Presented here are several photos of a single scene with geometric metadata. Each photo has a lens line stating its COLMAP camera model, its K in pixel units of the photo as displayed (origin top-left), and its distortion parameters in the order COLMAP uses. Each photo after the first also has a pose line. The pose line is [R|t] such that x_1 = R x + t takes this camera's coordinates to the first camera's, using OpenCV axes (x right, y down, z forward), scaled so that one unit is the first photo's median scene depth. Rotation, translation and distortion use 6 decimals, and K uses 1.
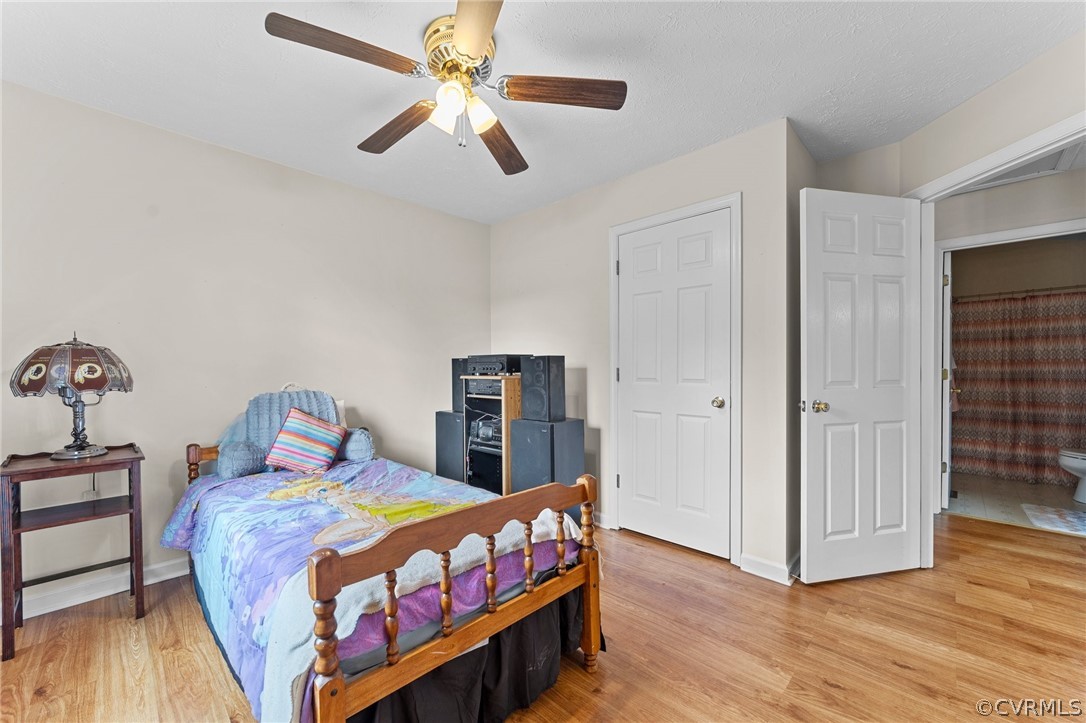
lens RADIAL K [[425.2, 0, 545.1], [0, 425.2, 385.0], [0, 0, 1]] dist [-0.001792, 0.000349]
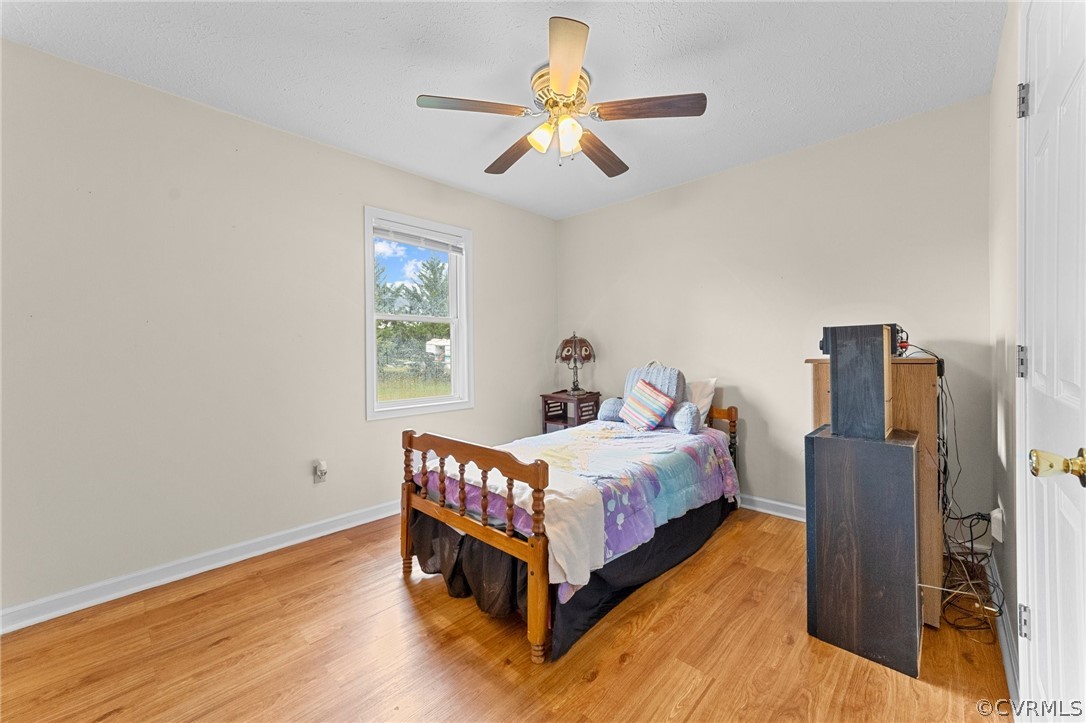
lens RADIAL K [[417.7, 0, 543.6], [0, 417.7, 362.8], [0, 0, 1]] dist [-0.015841, 0.008511]
pose [[-0.010929, 0.014519, -0.999835, 1.007909], [-0.015085, 0.999778, 0.014683, -0.020147], [0.999826, 0.015243, -0.010708, 0.983344]]
